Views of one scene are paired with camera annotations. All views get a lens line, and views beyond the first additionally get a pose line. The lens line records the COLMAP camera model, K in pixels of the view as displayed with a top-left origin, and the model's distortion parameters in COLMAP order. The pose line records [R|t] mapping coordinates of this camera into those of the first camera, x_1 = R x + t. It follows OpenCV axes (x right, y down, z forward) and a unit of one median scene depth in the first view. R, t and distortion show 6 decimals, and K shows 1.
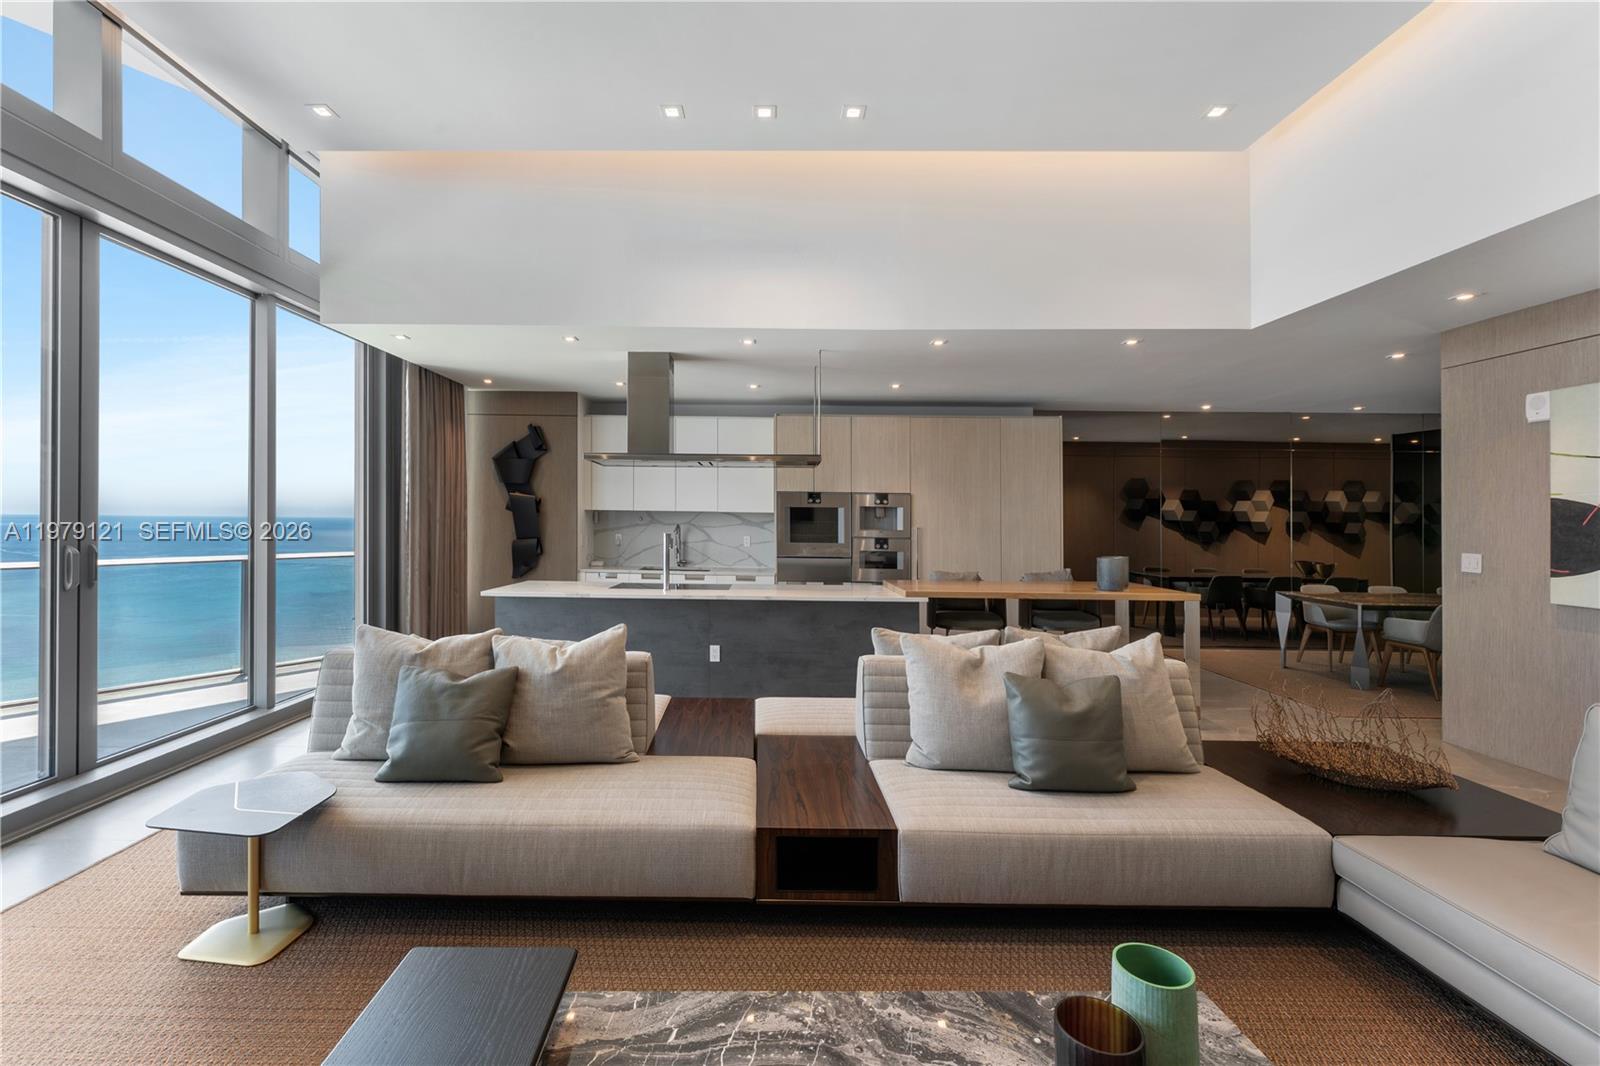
lens RADIAL K [[681.3, 0, 786.6], [0, 681.3, 518.6], [0, 0, 1]] dist [0.005394, -0.000471]
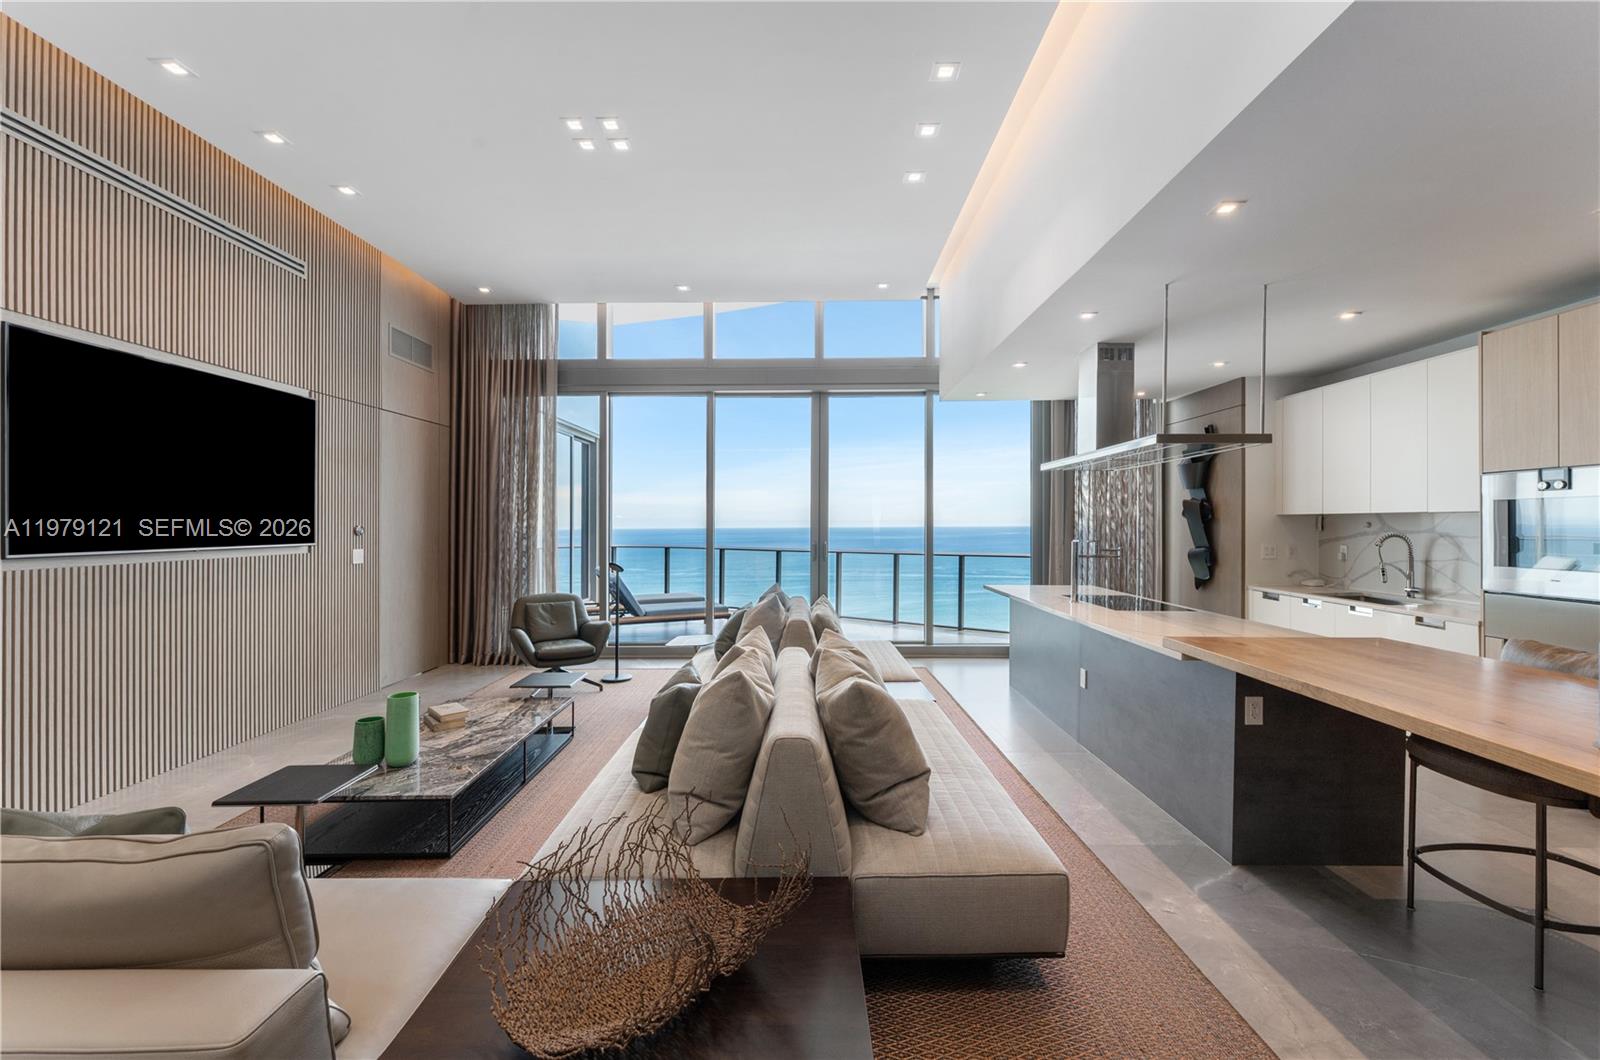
lens RADIAL K [[666.8, 0, 810.7], [0, 666.8, 534.4], [0, 0, 1]] dist [-0.009919, -0.000009]
pose [[0.005469, 0.002093, -0.999983, 0.527986], [0.006964, 0.999973, 0.002131, 0.004557], [0.999961, -0.006975, 0.005455, 0.444303]]
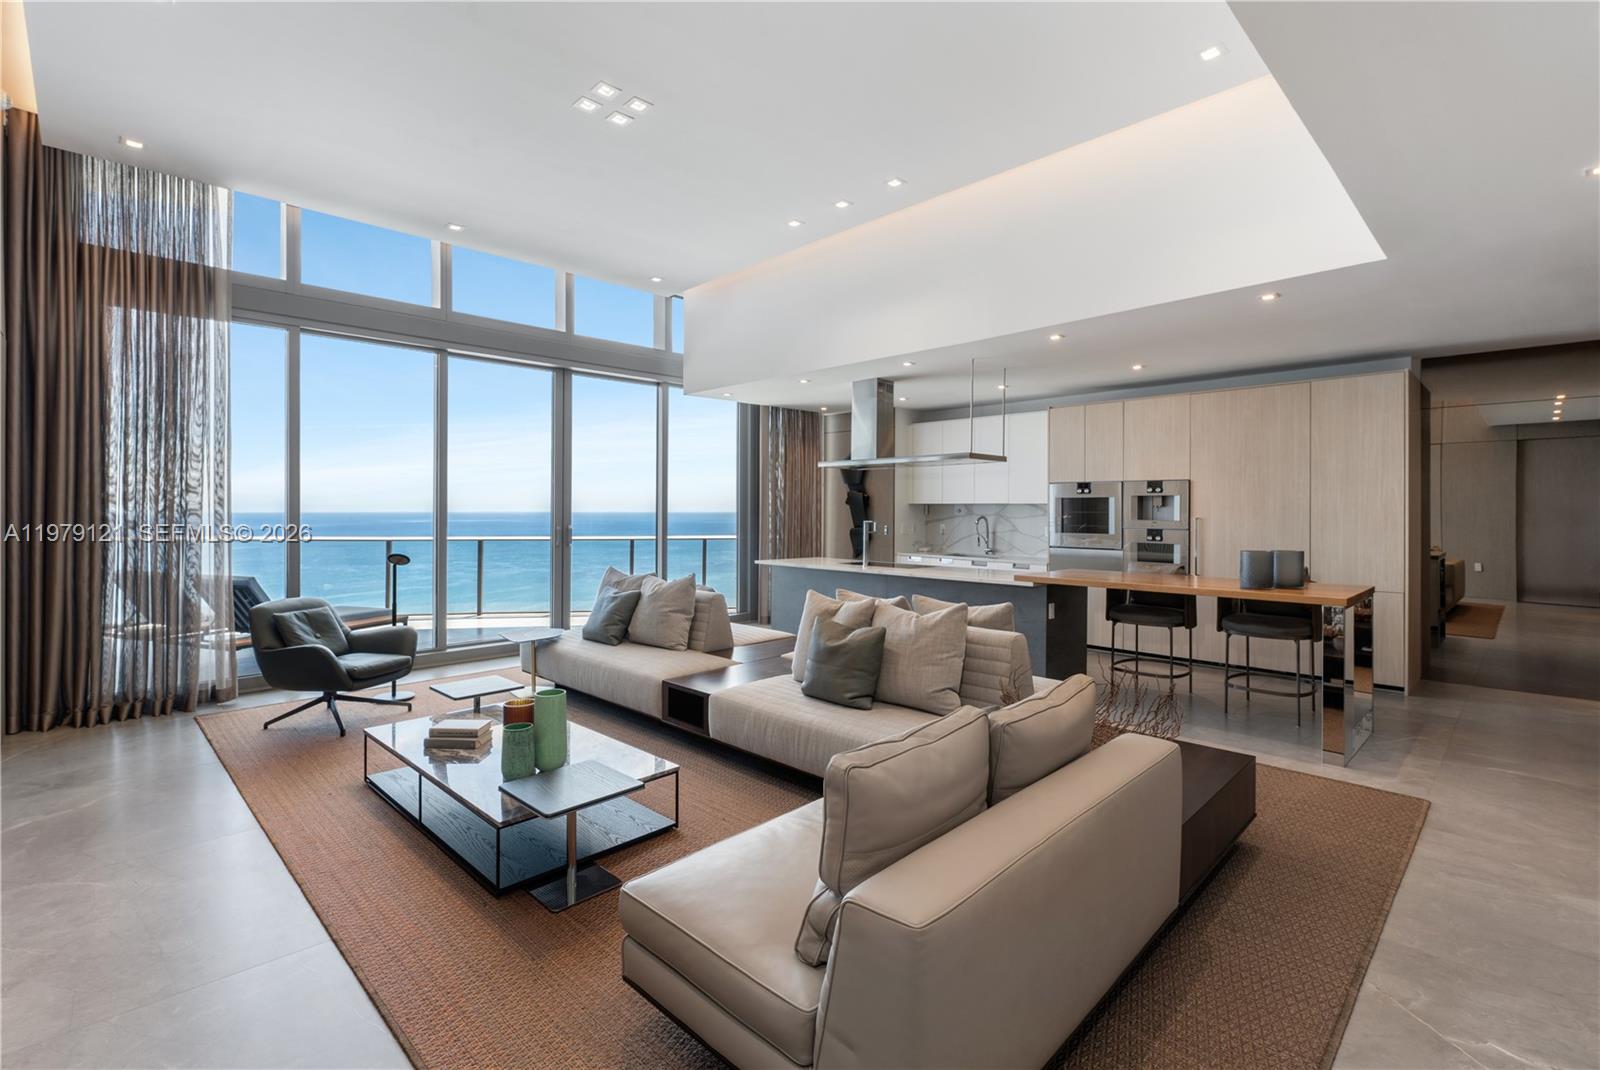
lens RADIAL K [[720.8, 0, 820.9], [0, 720.8, 517.7], [0, 0, 1]] dist [-0.002117, -0.000093]
pose [[0.715848, -0.003916, -0.698245, 0.502774], [0.008466, 0.999959, 0.003071, 0.005987], [0.698205, -0.008110, 0.715852, -0.022463]]
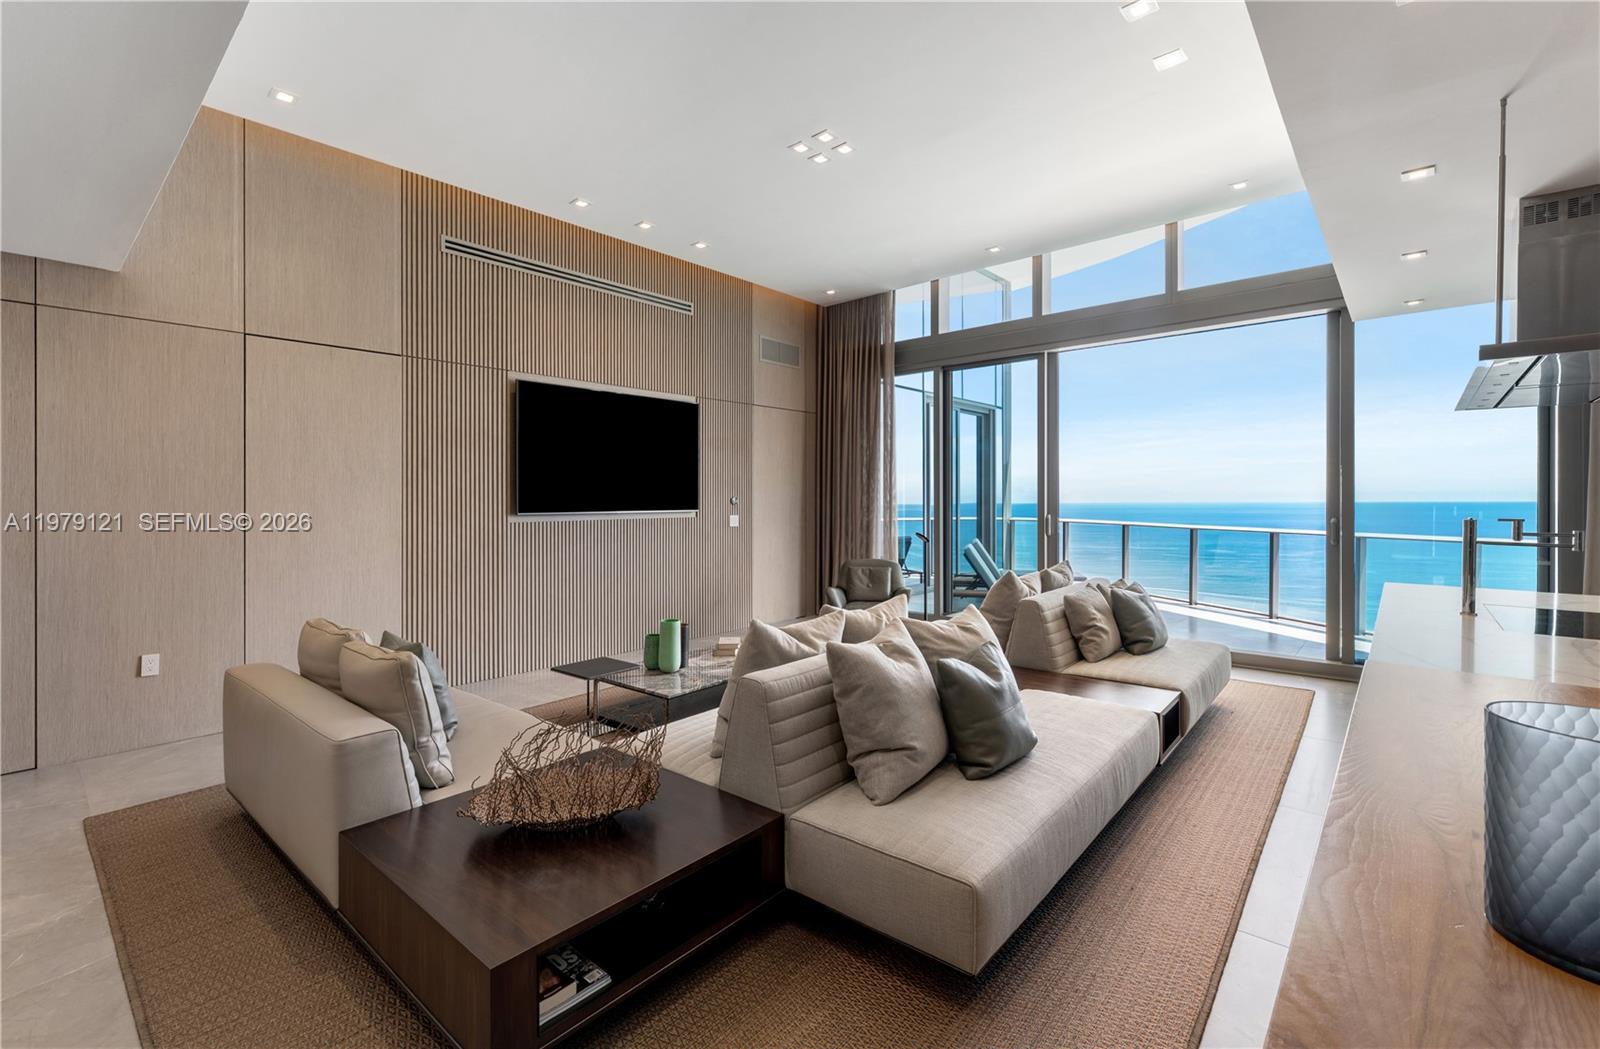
lens RADIAL K [[702.1, 0, 784.8], [0, 702.1, 510.8], [0, 0, 1]] dist [0.019259, 0.000011]
pose [[-0.666146, 0.003396, -0.745814, 0.492070], [-0.001067, 0.999984, 0.005506, 0.006883], [0.745821, 0.004464, -0.666132, 0.677329]]
